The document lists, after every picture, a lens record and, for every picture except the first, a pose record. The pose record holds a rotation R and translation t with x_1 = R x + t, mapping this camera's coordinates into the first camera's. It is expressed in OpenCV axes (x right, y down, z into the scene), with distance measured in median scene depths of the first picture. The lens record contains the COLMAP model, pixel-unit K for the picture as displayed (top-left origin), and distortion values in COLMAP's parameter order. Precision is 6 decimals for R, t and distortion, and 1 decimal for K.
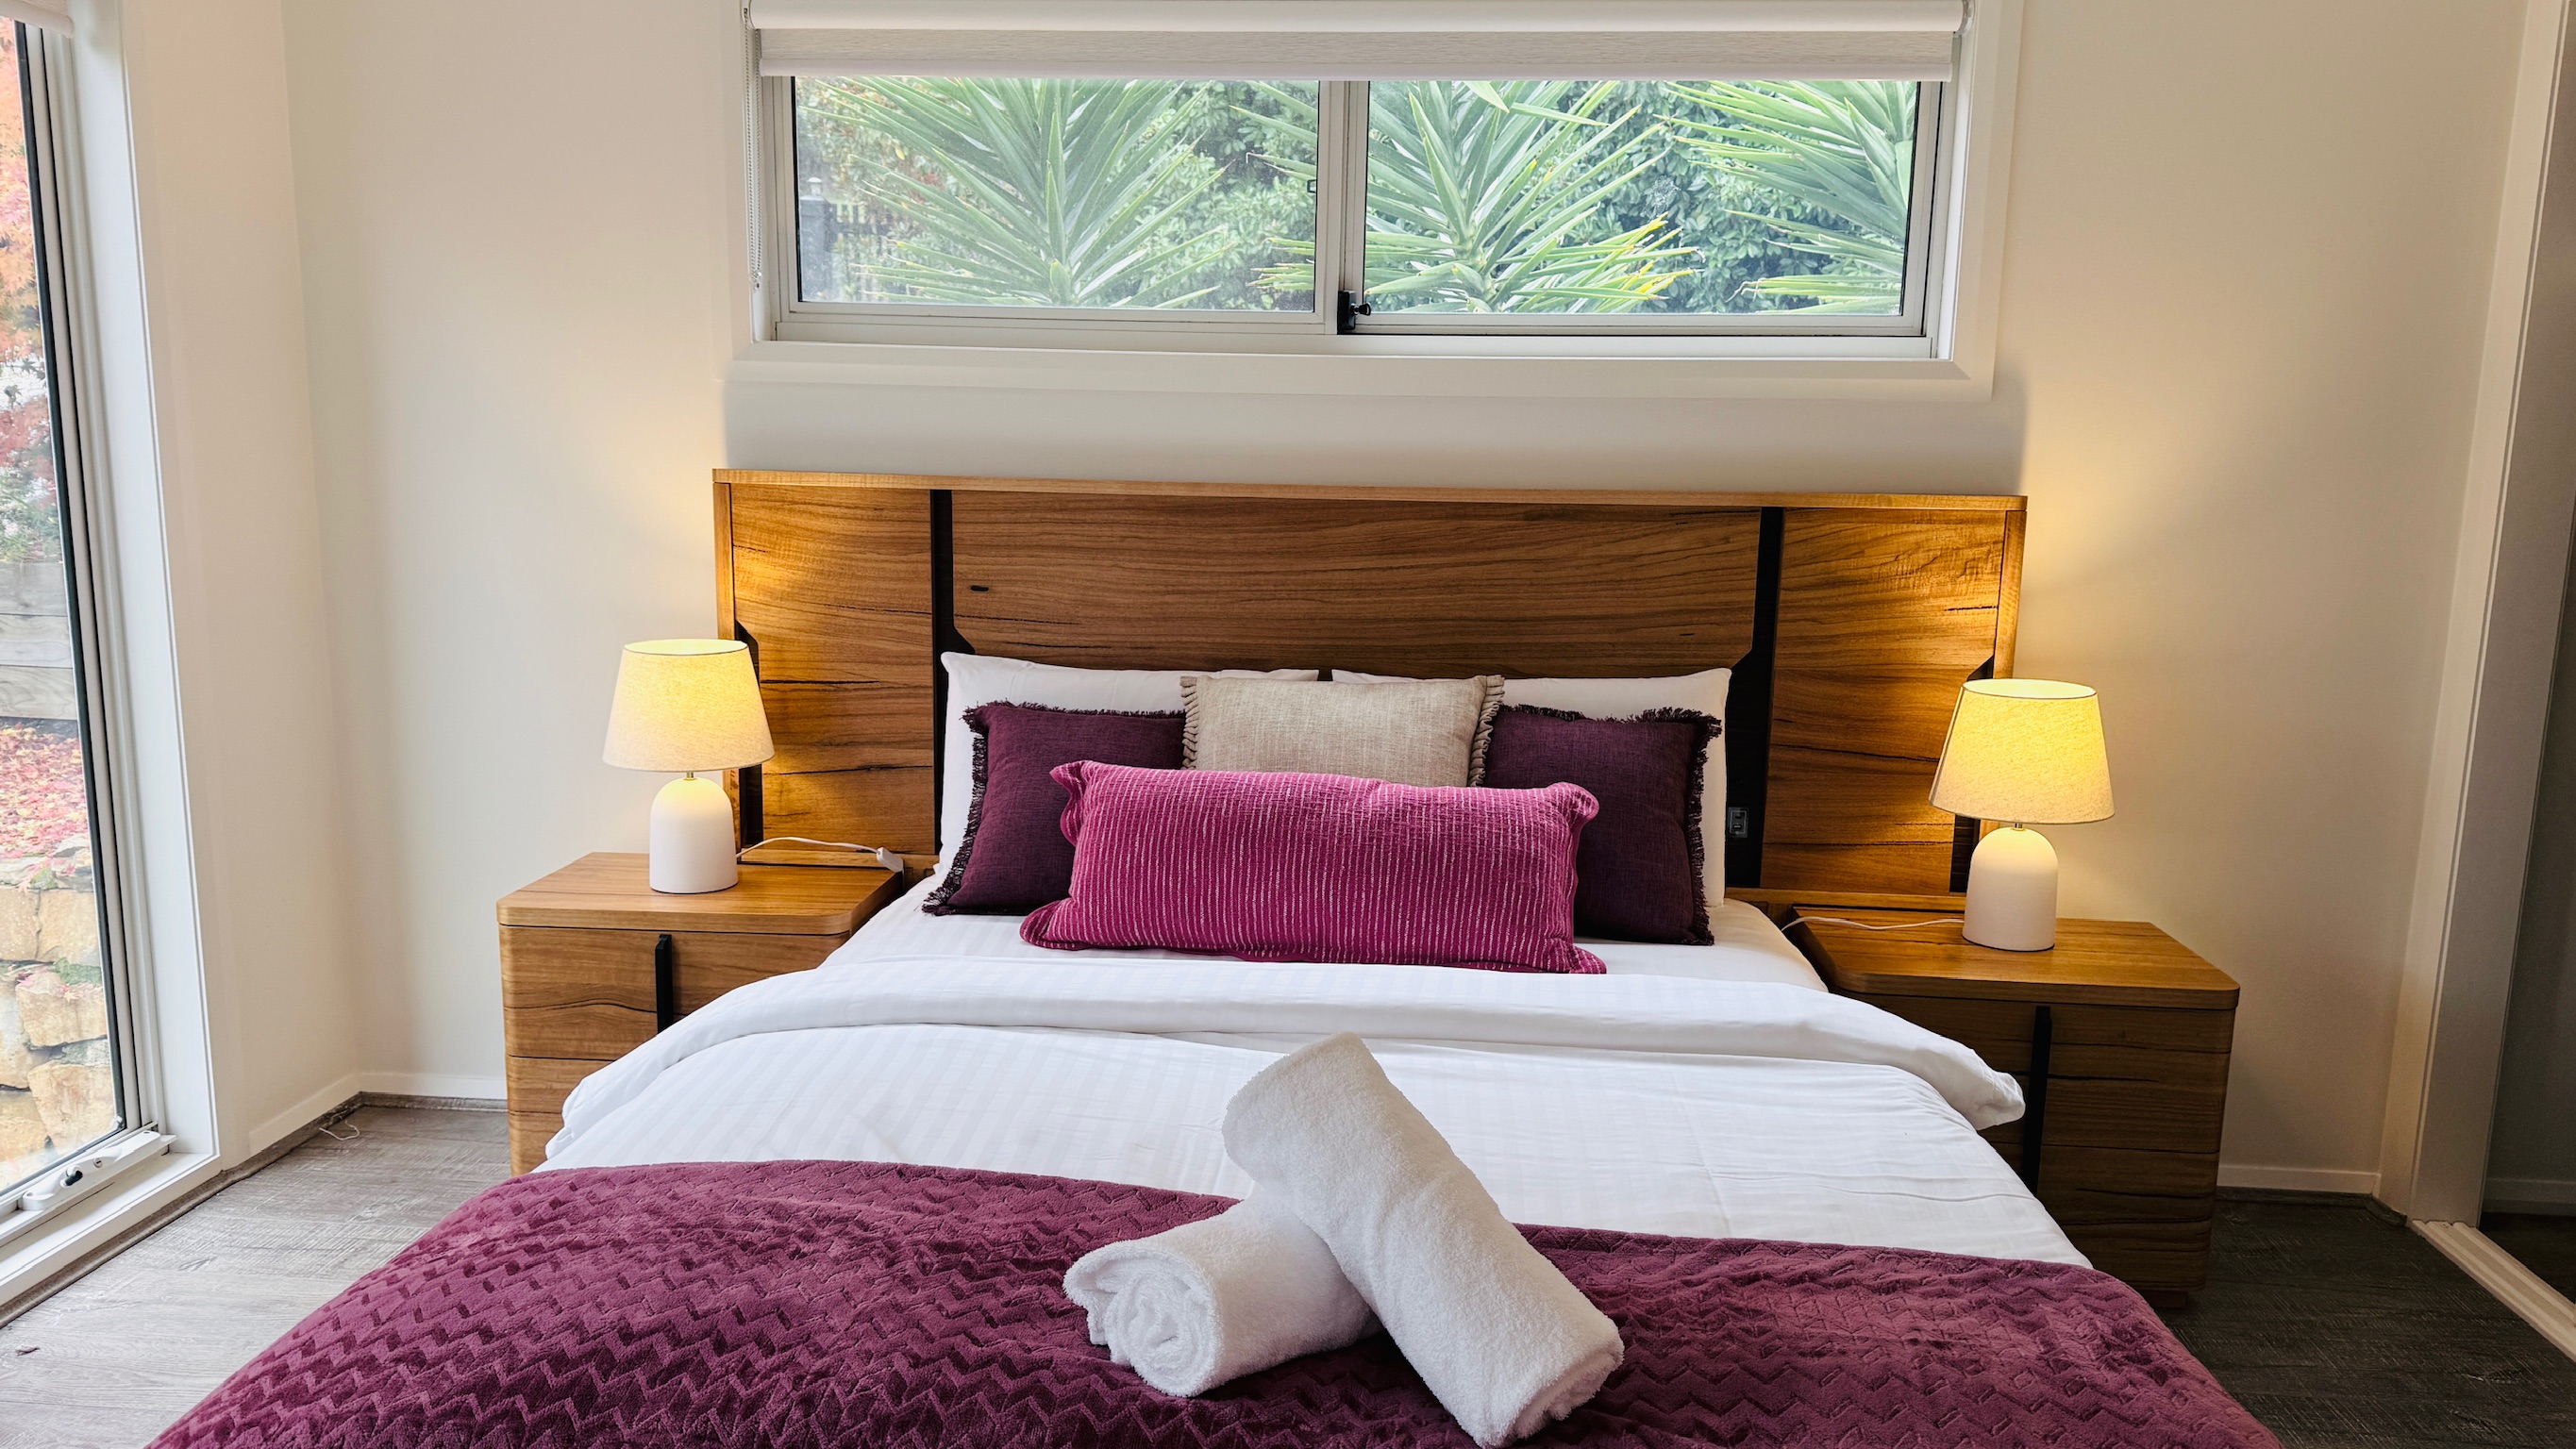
lens RADIAL K [[1802.6, 0, 1288.0], [0, 1802.6, 724.5], [0, 0, 1]] dist [0.134267, -0.151487]
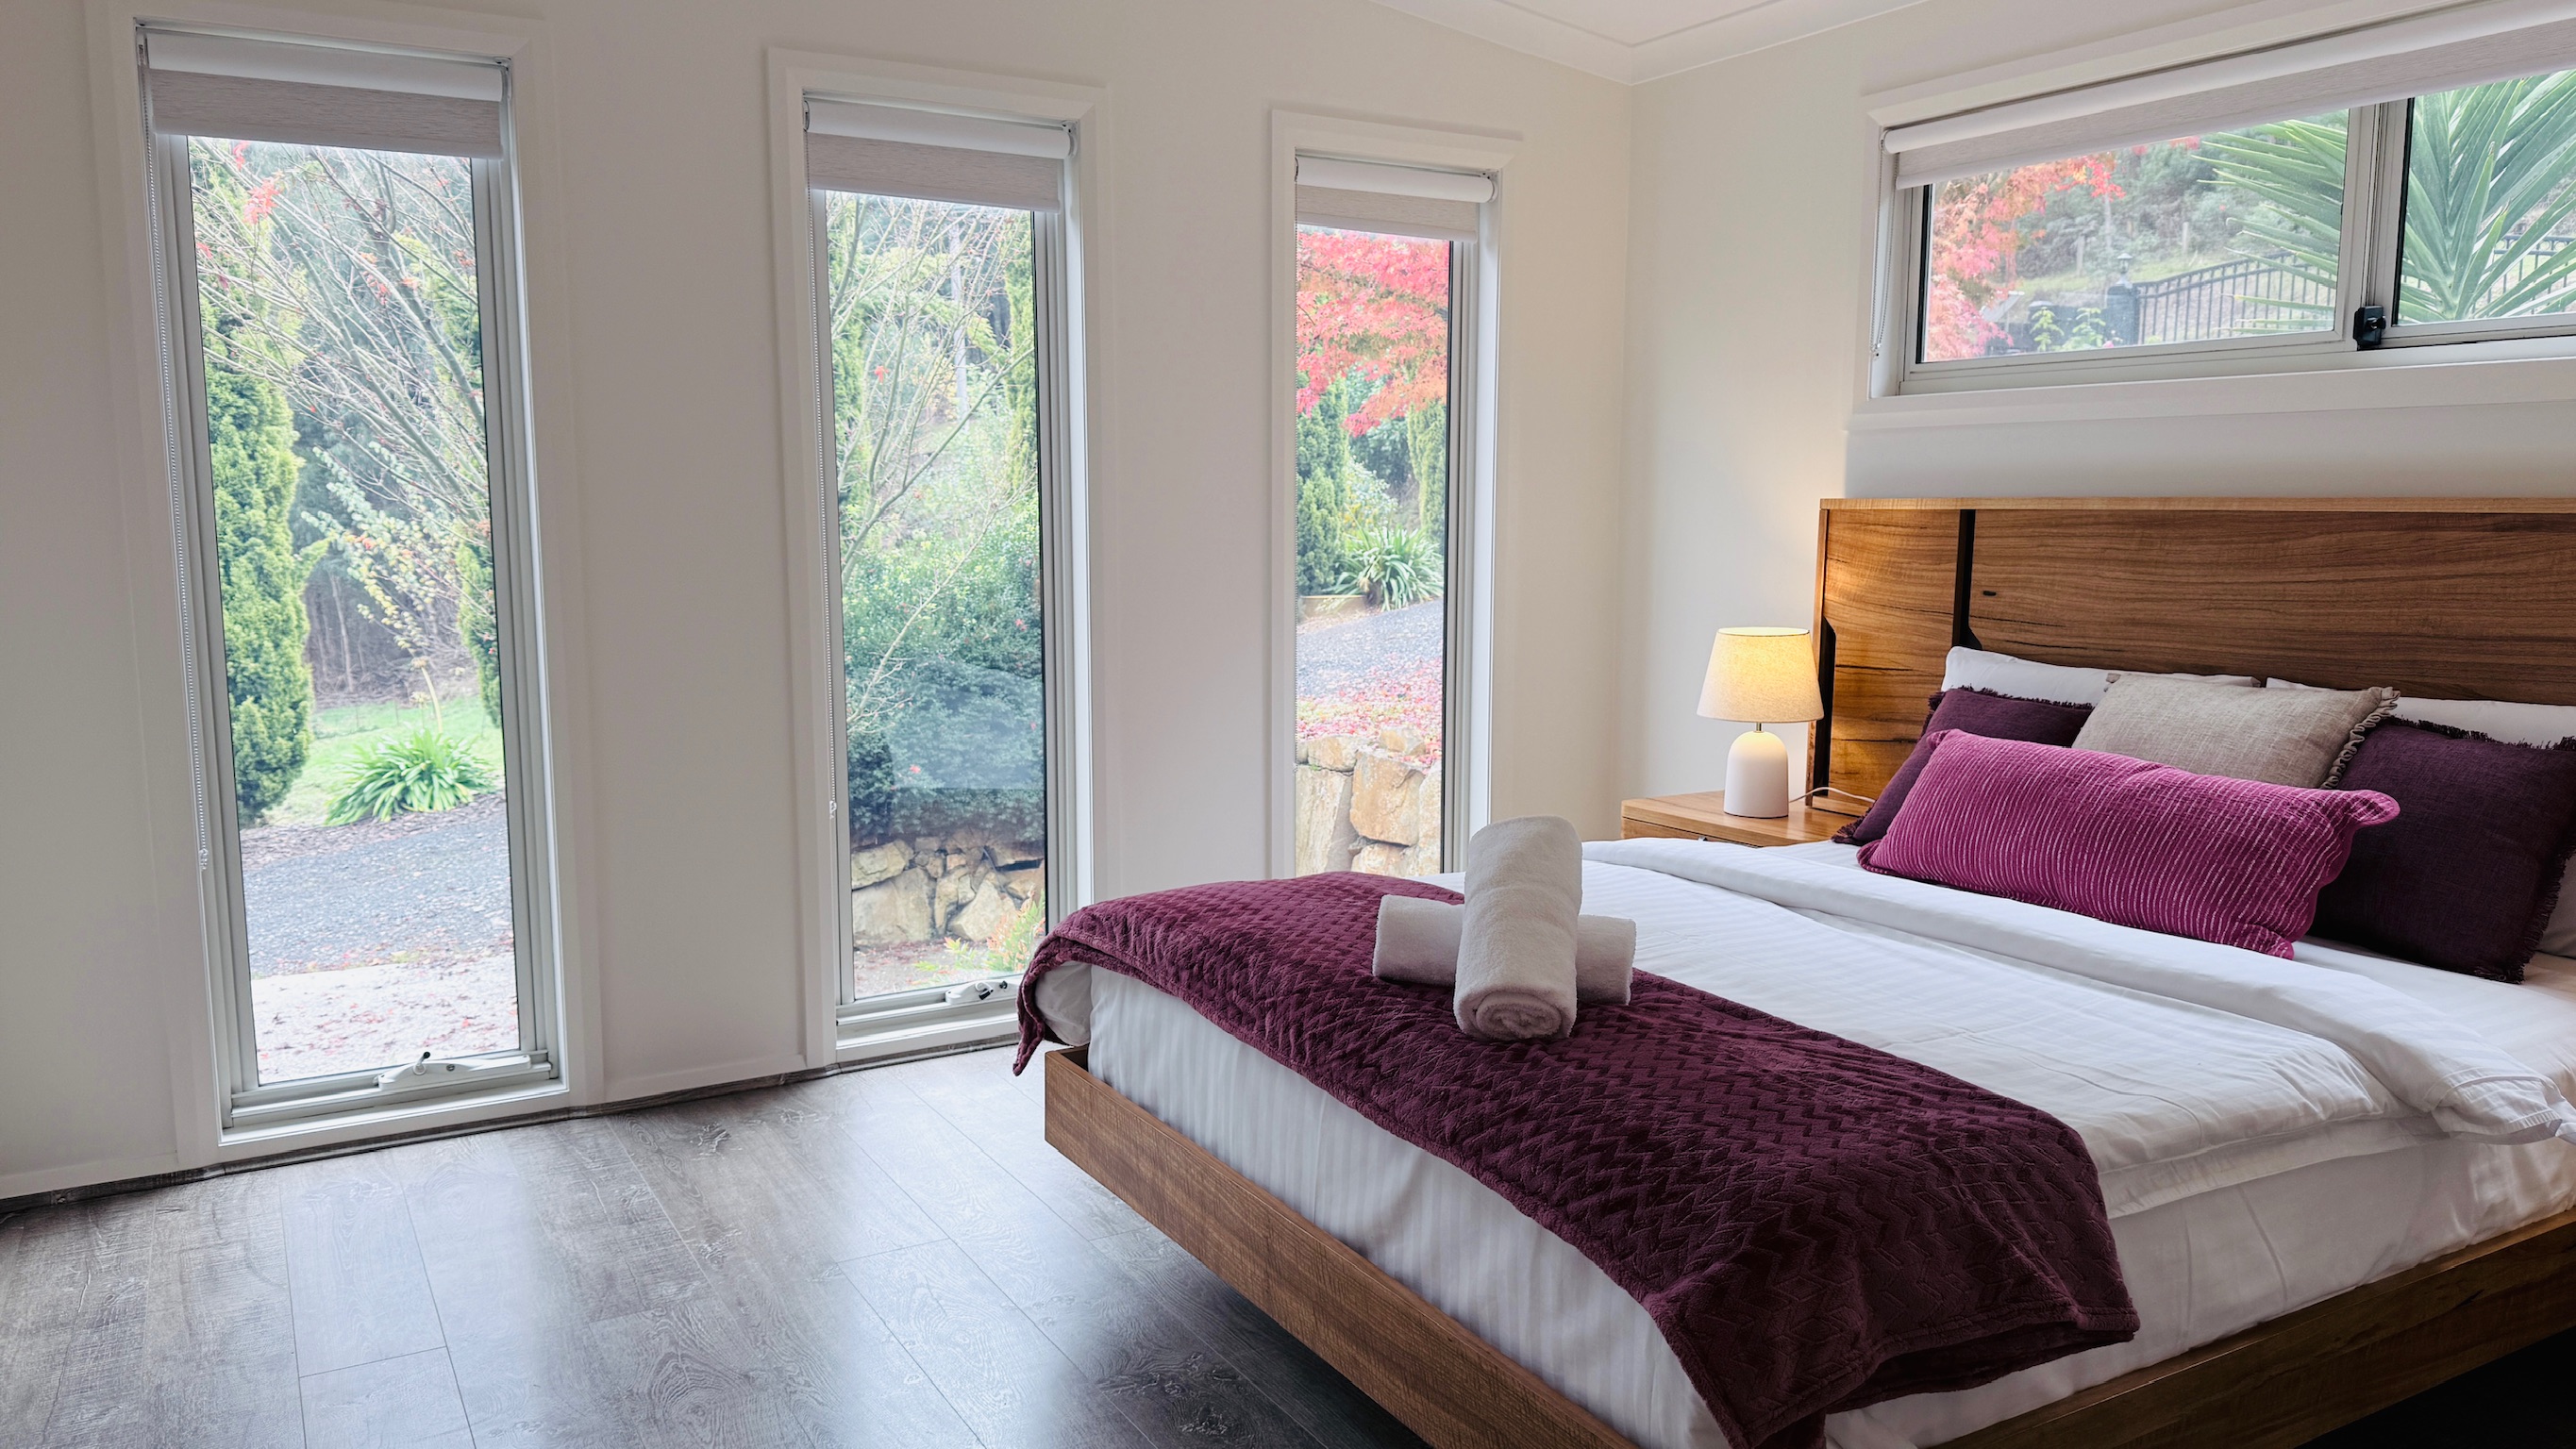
lens RADIAL K [[1792.7, 0, 1288.0], [0, 1792.7, 724.5], [0, 0, 1]] dist [0.084474, -0.108817]
pose [[0.582284, 0.084893, -0.808541, 0.532477], [-0.121761, 0.992422, 0.016512, 0.045592], [0.803816, 0.088834, 0.588208, -0.041356]]
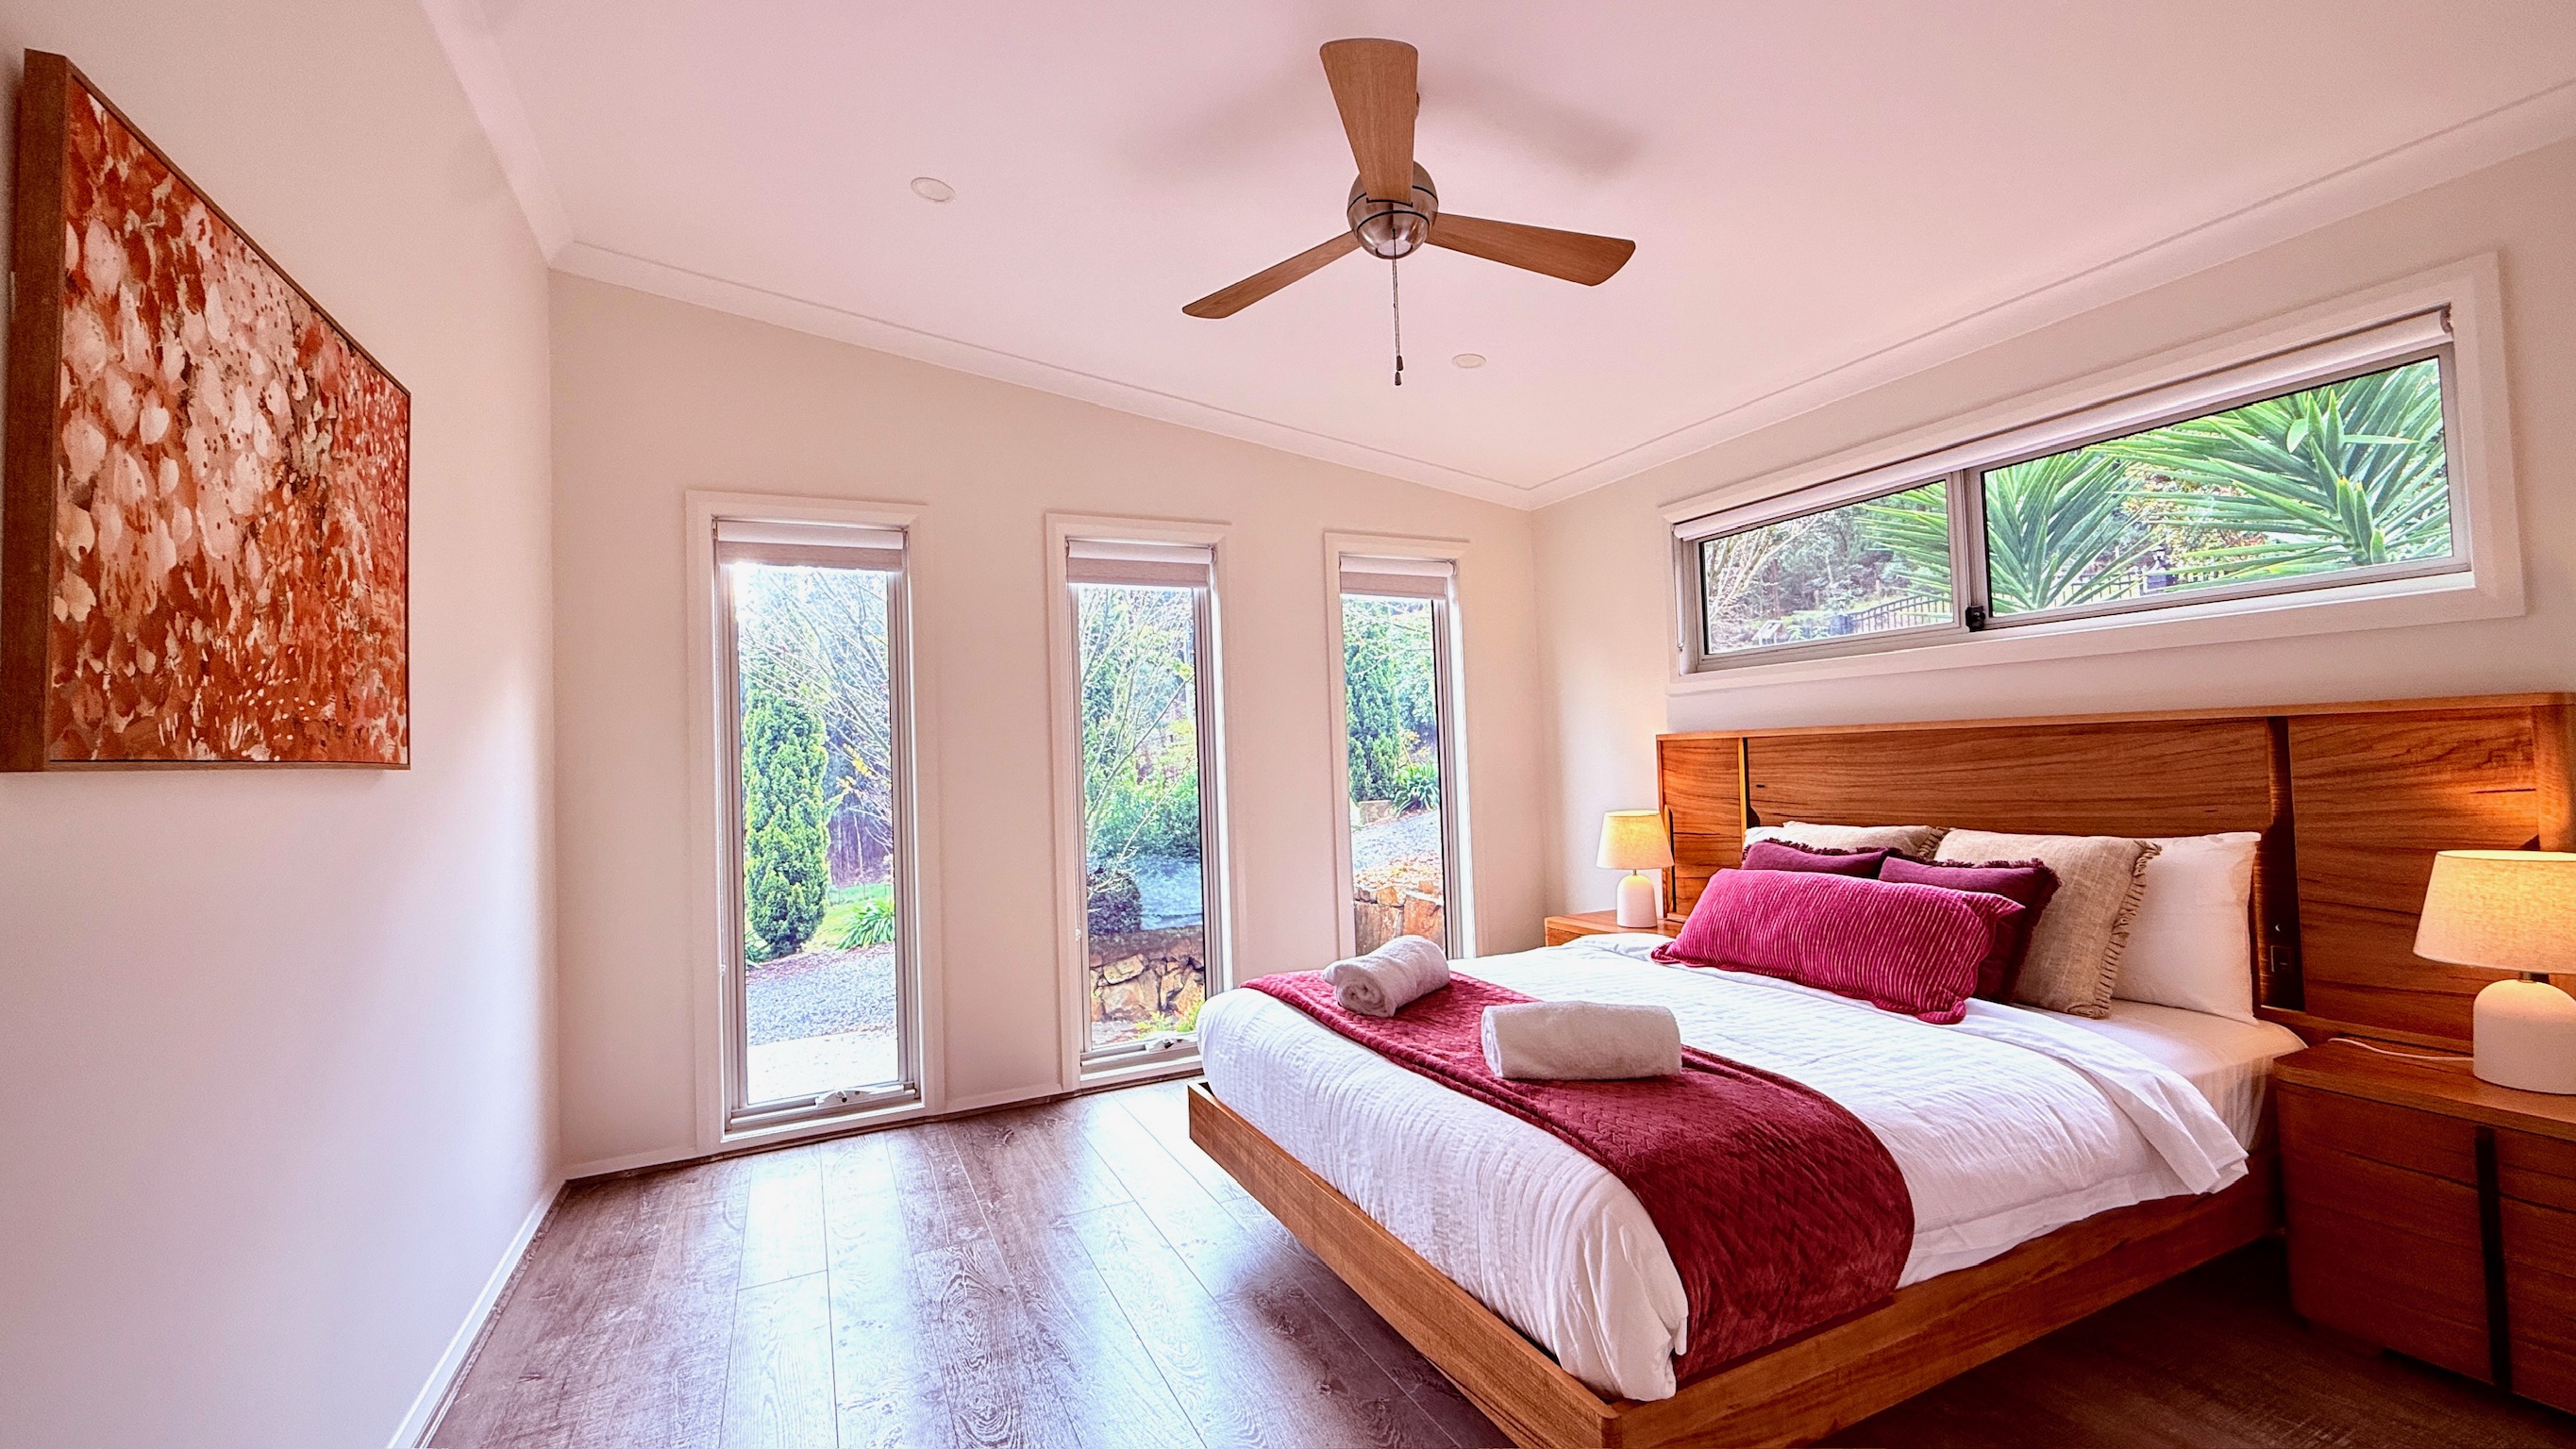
lens RADIAL K [[1018.7, 0, 1288.0], [0, 1018.7, 724.5], [0, 0, 1]] dist [0.000910, -0.000016]
pose [[0.511723, -0.062478, -0.856876, 0.523497], [-0.092938, 0.987474, -0.127503, 0.047338], [0.854109, 0.144883, 0.499506, 0.013843]]
